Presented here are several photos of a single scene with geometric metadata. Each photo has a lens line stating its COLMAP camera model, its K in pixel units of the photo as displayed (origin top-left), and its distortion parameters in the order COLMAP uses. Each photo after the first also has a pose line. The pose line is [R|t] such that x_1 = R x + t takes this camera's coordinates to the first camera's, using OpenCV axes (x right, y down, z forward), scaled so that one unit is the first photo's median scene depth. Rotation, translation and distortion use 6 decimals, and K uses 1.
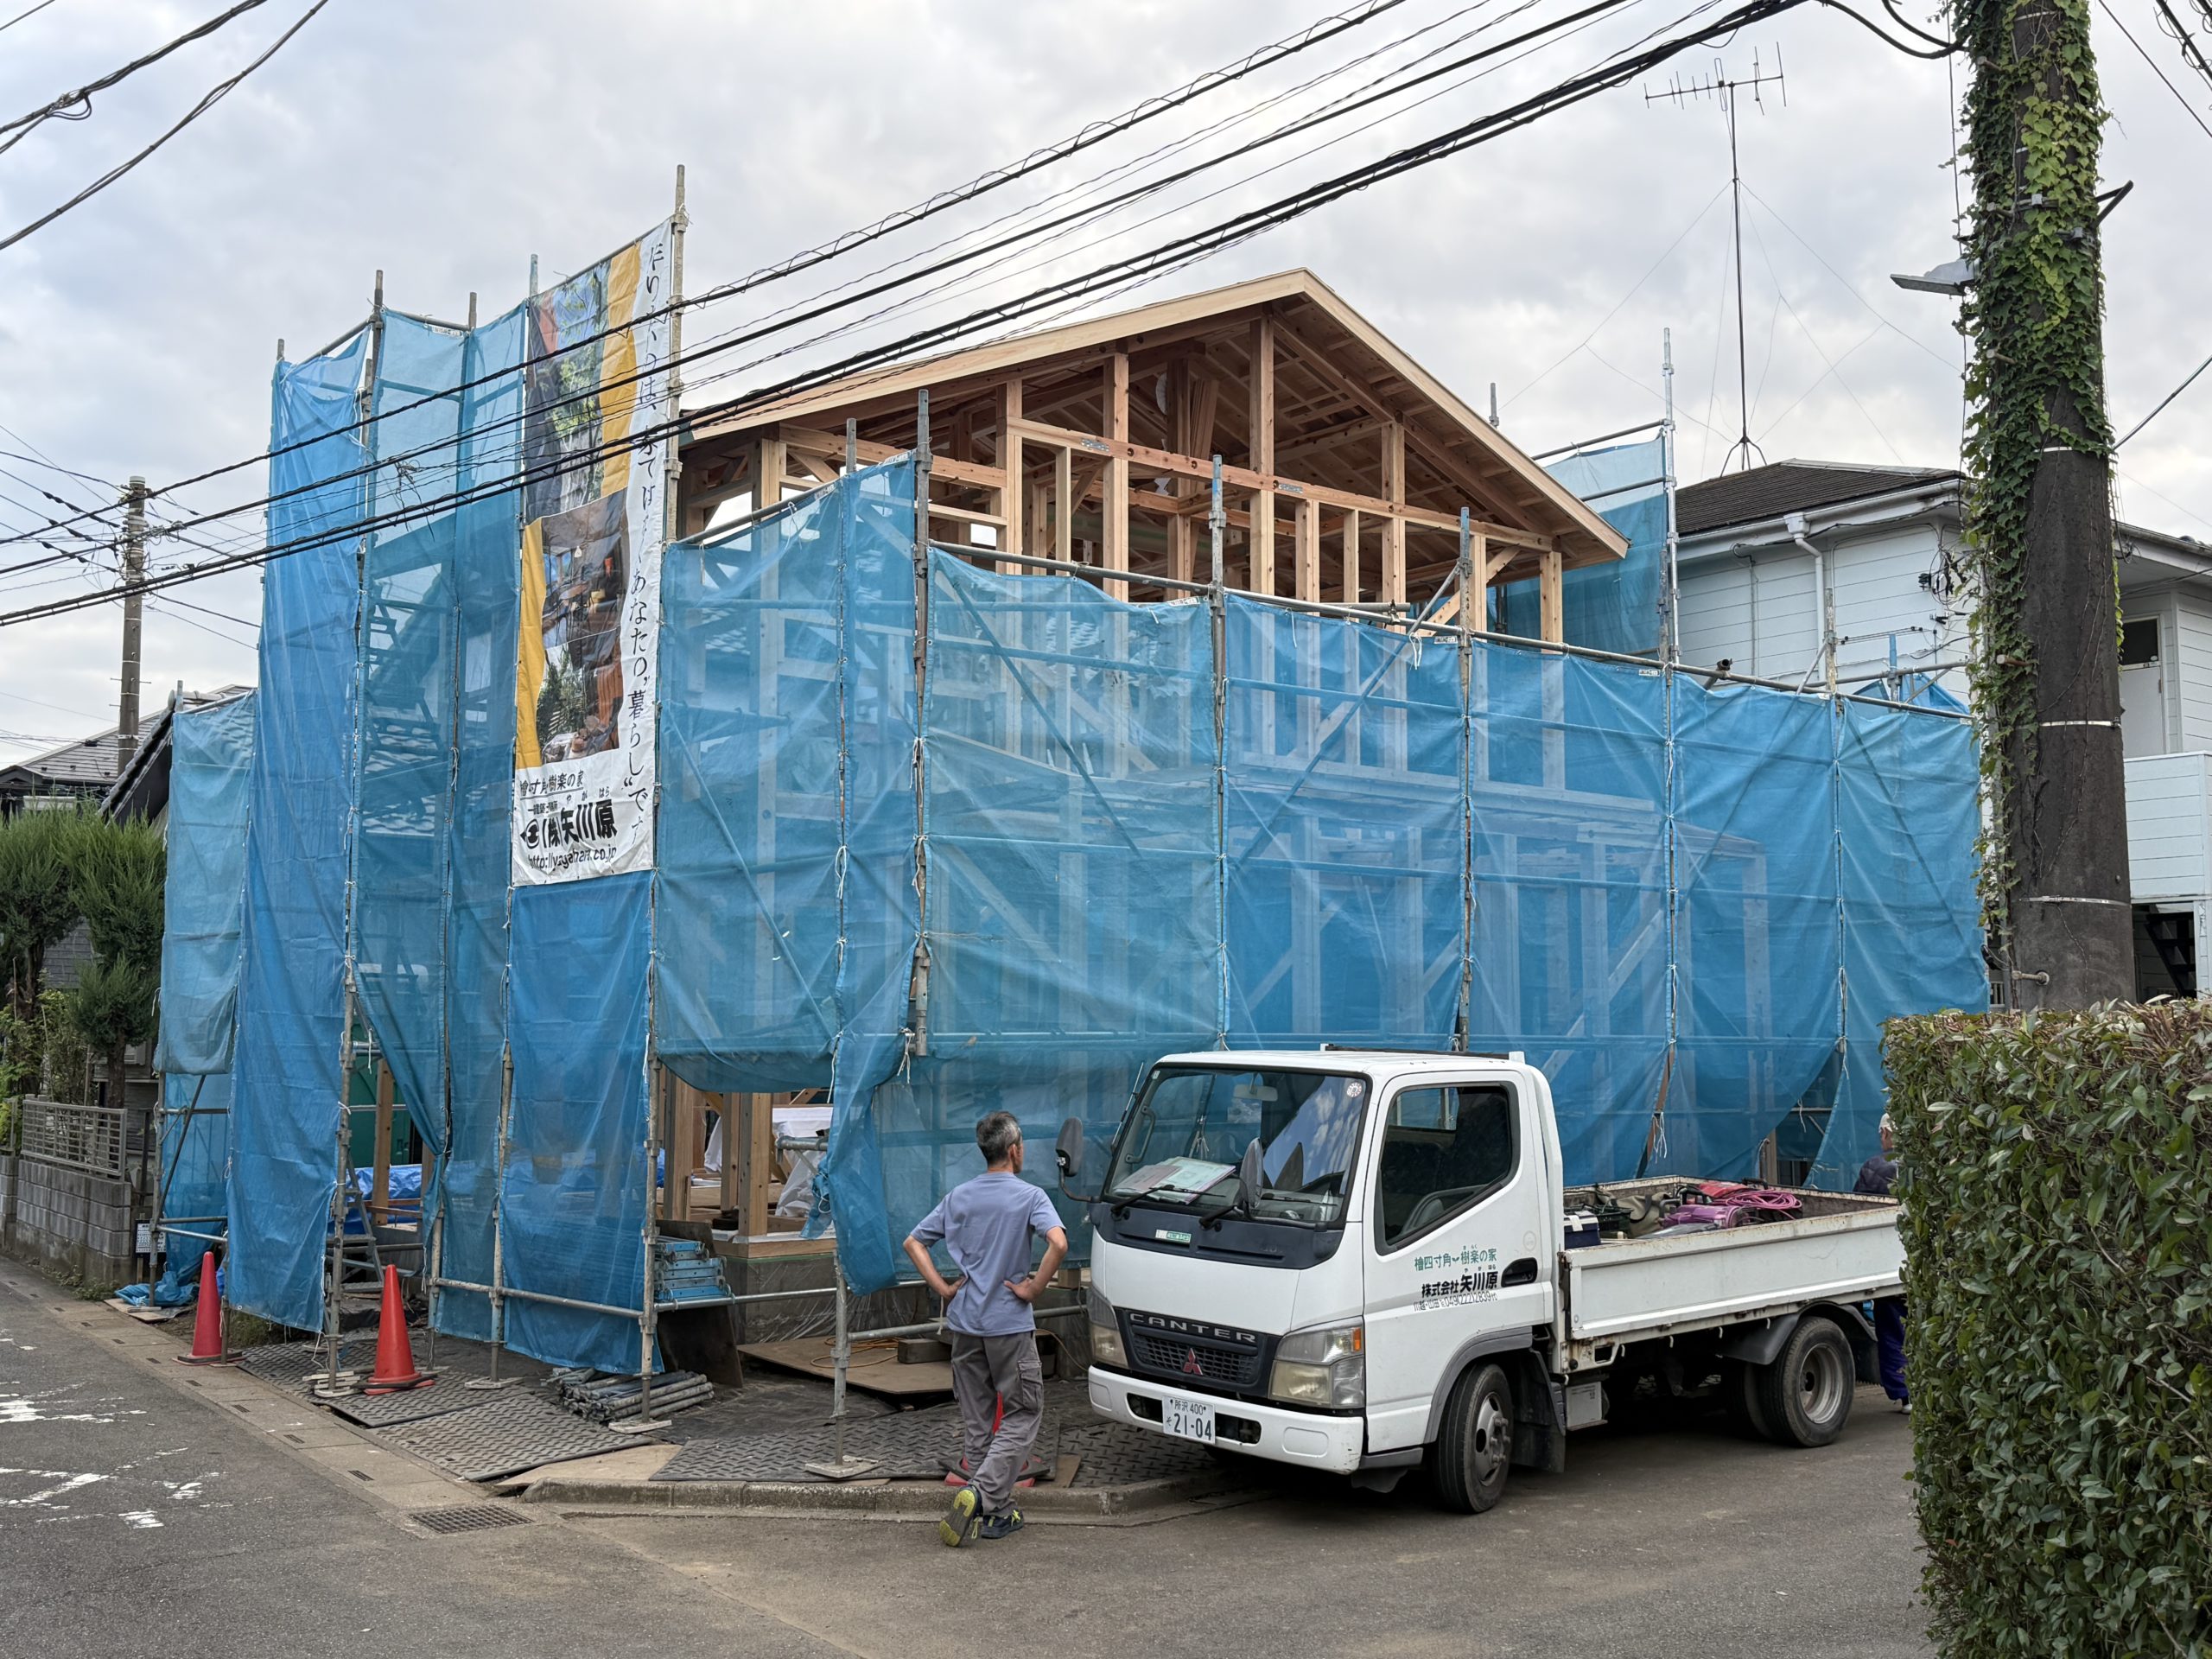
lens RADIAL K [[2283.6, 0, 1121.5], [0, 2283.6, 836.3], [0, 0, 1]] dist [0.036786, 0.000000]
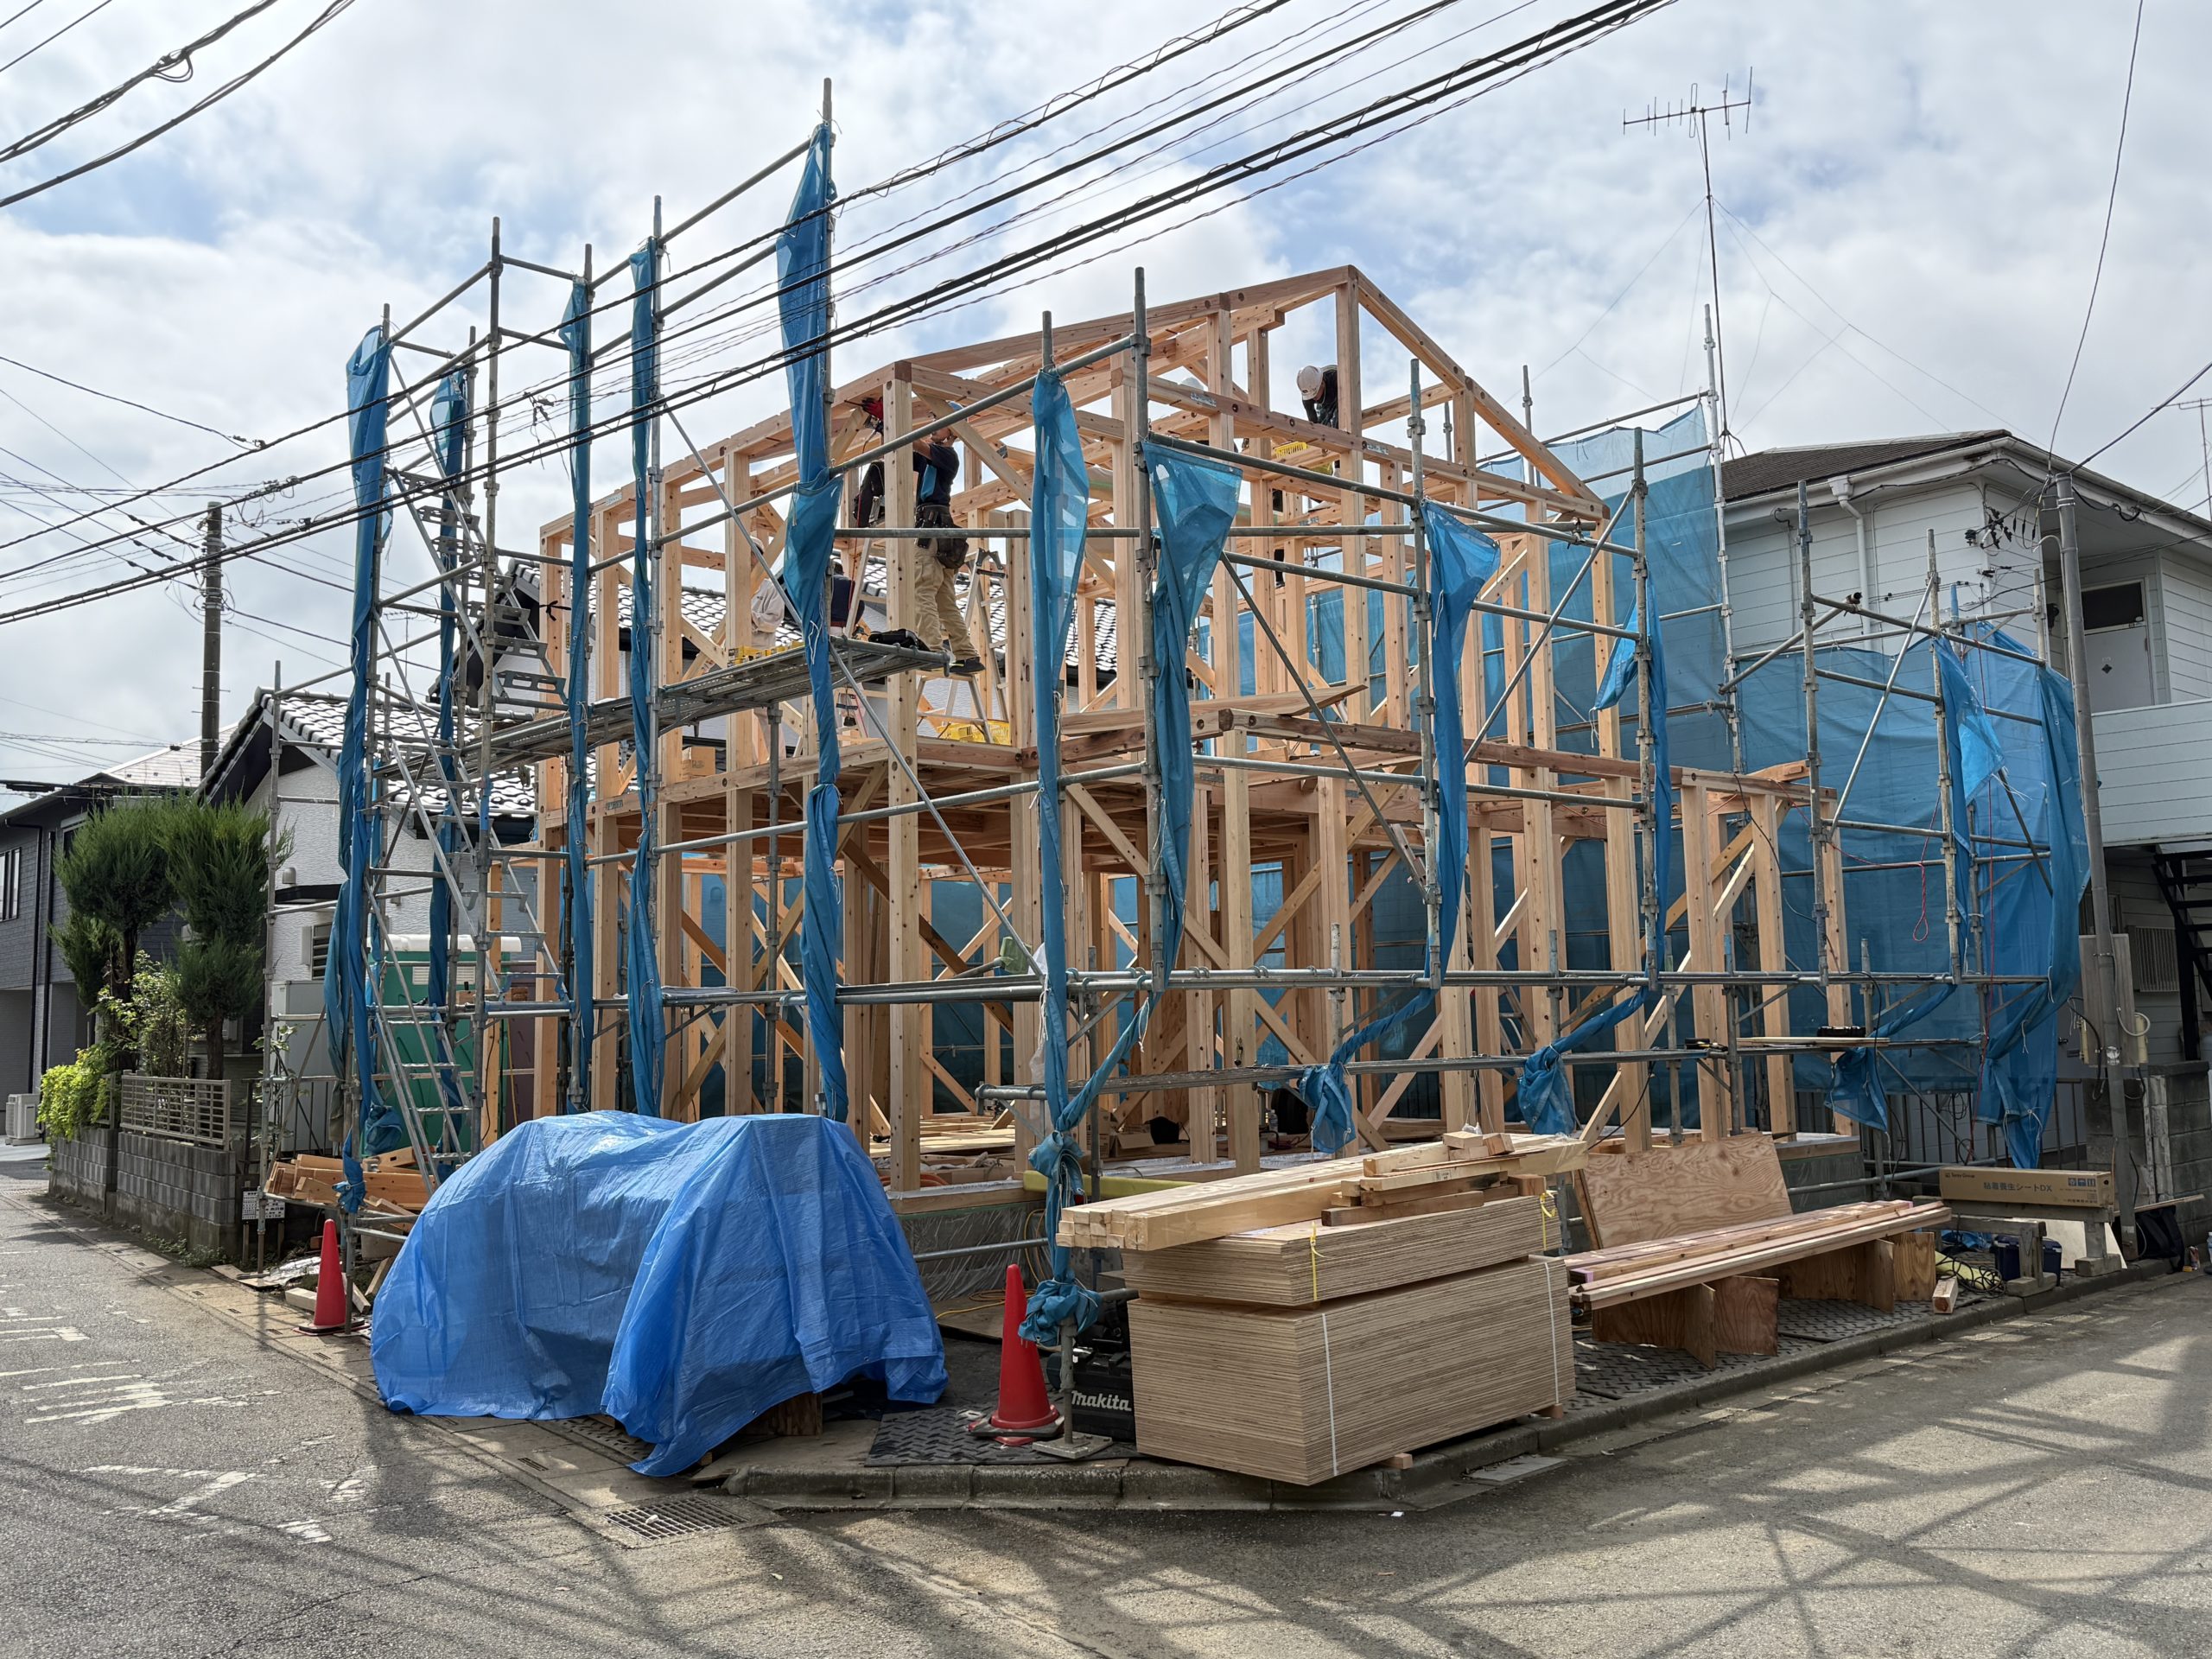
lens RADIAL K [[1891.6, 0, 1103.2], [0, 1891.6, 828.9], [0, 0, 1]] dist [0.053865, -0.074101]
pose [[0.999038, -0.016886, 0.040478, -0.104703], [0.017184, 0.999828, -0.007019, 0.026696], [-0.040353, 0.007708, 0.999156, 0.183787]]
